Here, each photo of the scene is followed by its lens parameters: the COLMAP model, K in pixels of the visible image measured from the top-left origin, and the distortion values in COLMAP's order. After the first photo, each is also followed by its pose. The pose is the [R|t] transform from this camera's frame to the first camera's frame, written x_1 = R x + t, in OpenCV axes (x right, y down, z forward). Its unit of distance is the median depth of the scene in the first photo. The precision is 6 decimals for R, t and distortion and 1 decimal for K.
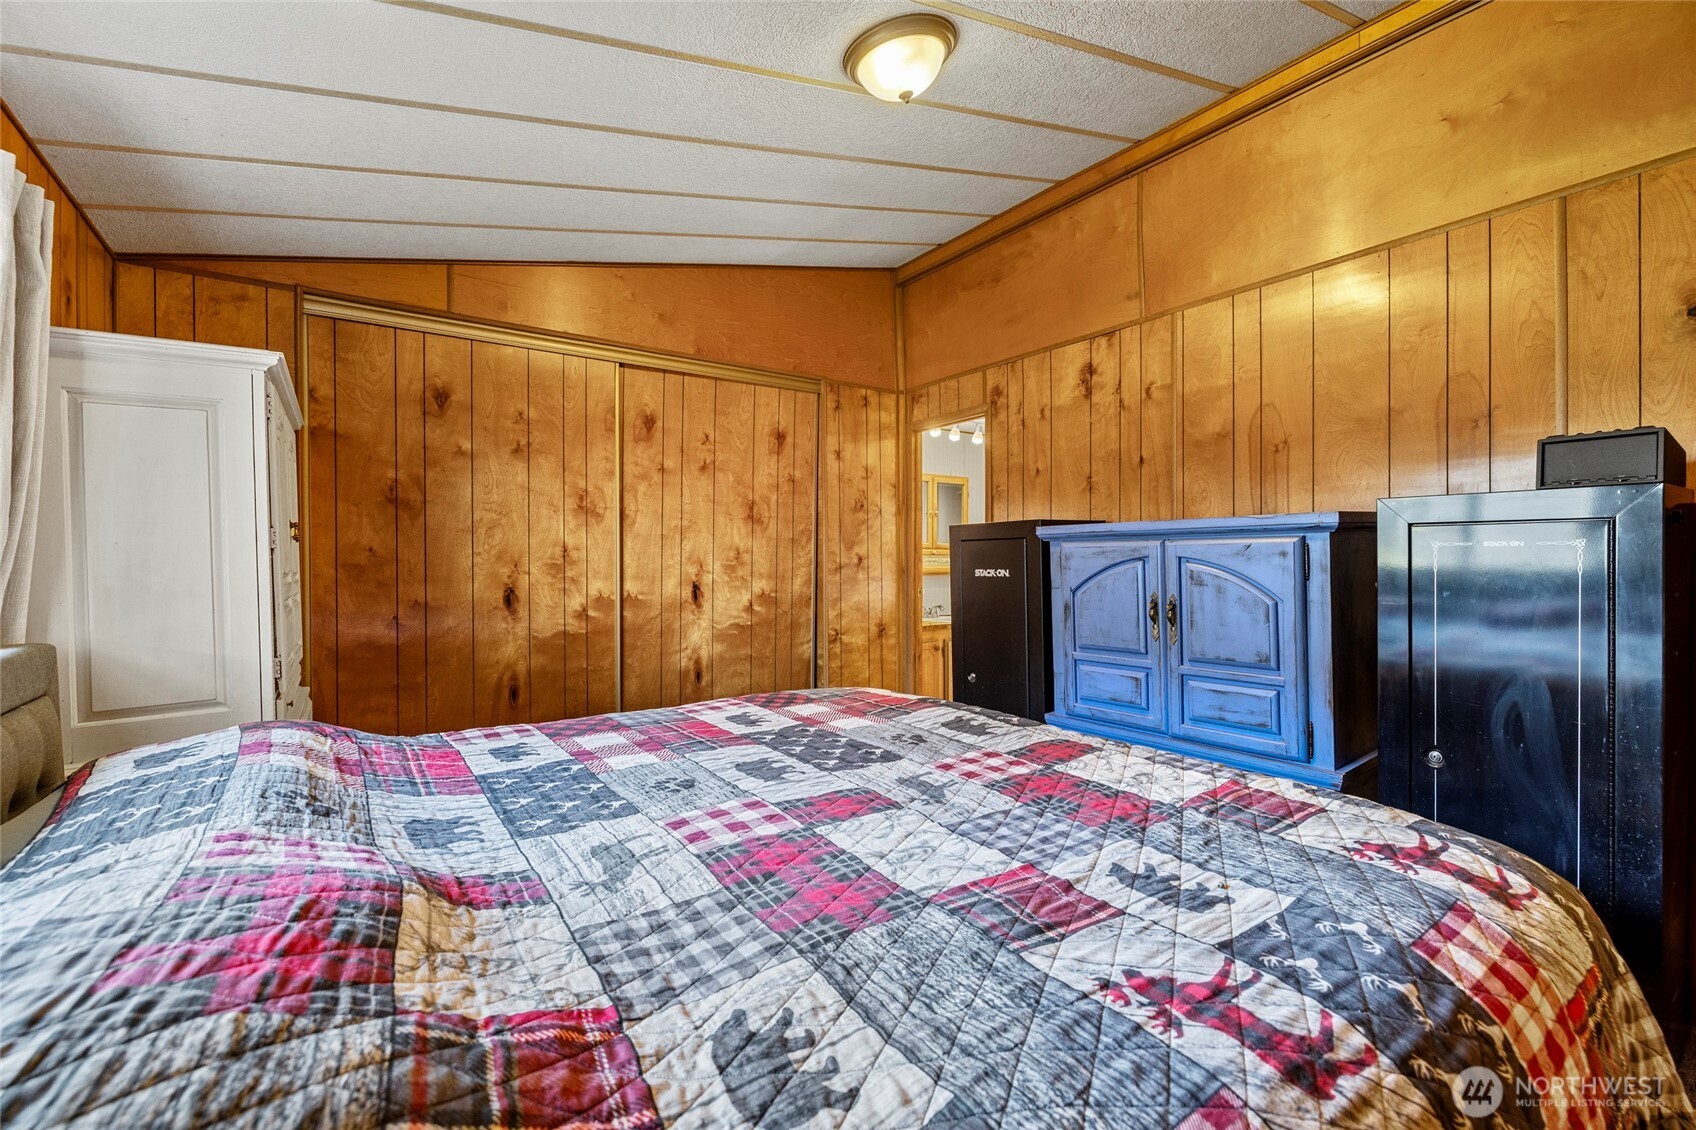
lens RADIAL K [[721.5, 0, 853.8], [0, 721.5, 556.8], [0, 0, 1]] dist [0.013713, -0.000006]
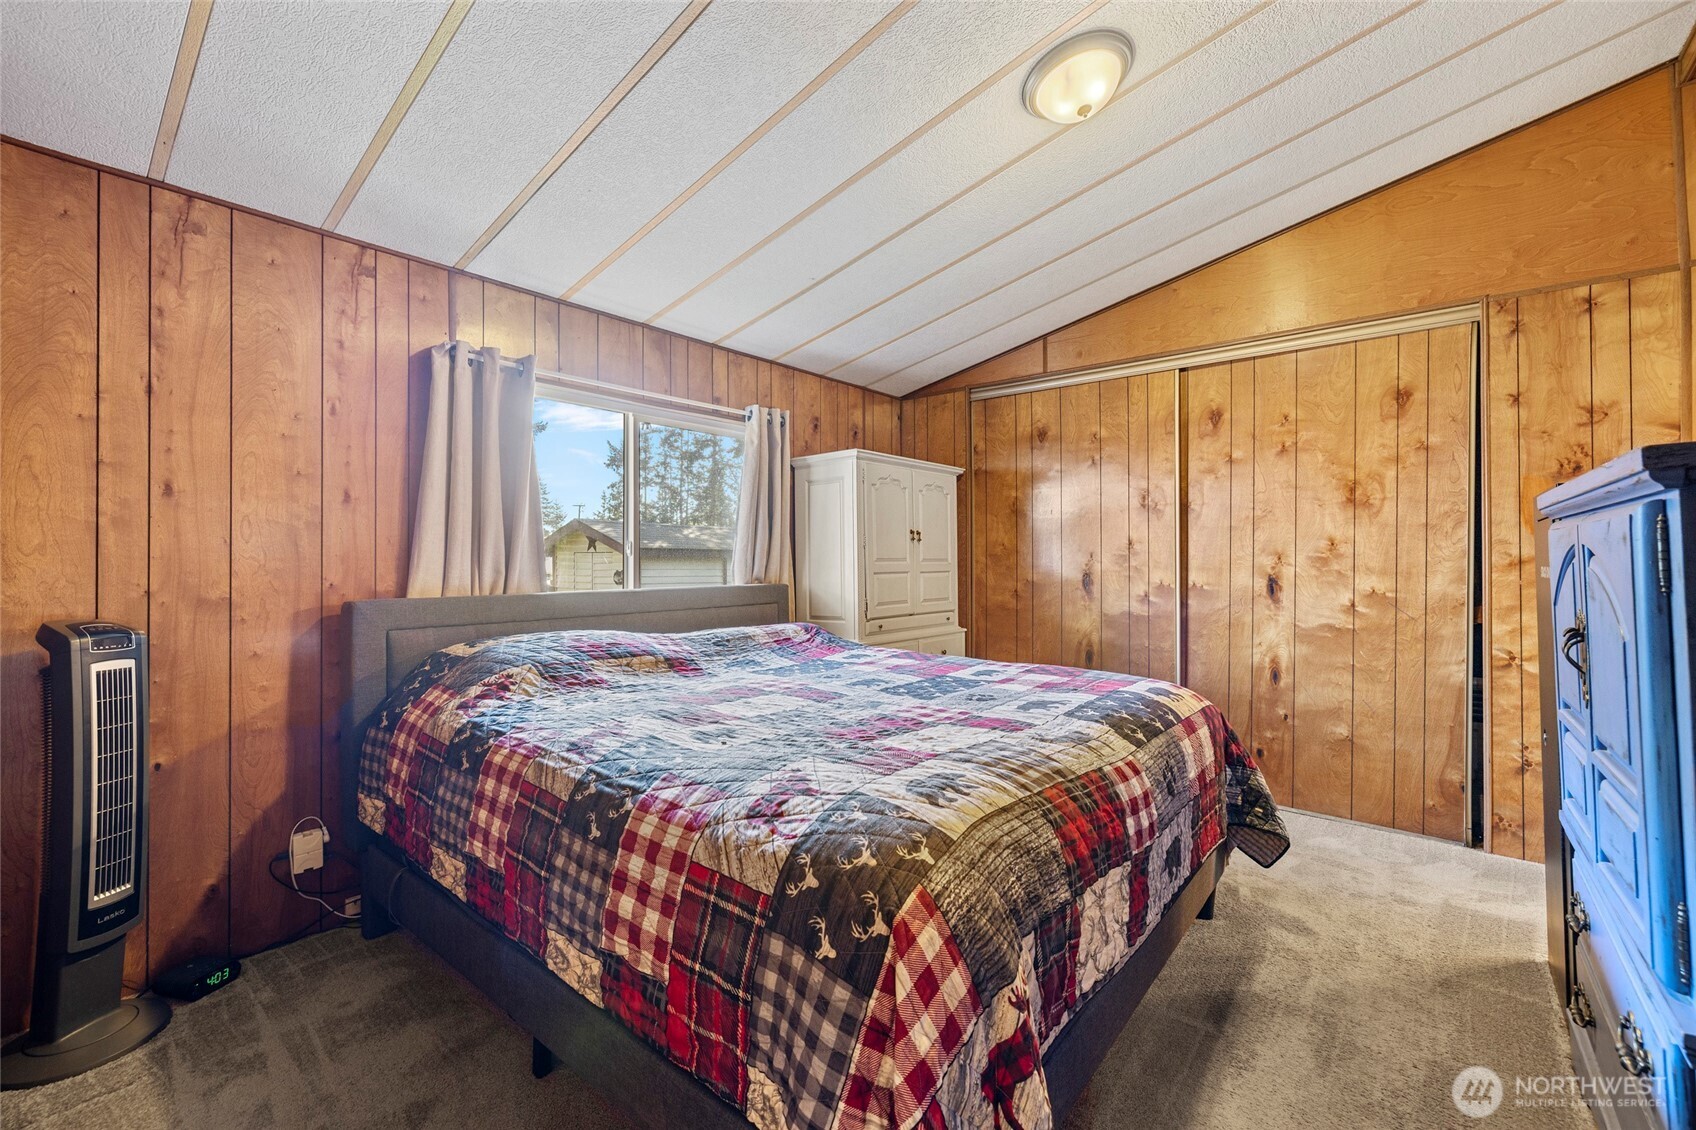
lens RADIAL K [[721.5, 0, 852.1], [0, 721.5, 559.5], [0, 0, 1]] dist [0.013713, -0.000006]
pose [[0.268974, 0.000745, -0.963147, 0.543528], [-0.004506, 0.999990, -0.000485, 0.017810], [0.963137, 0.004471, 0.268974, 0.223528]]
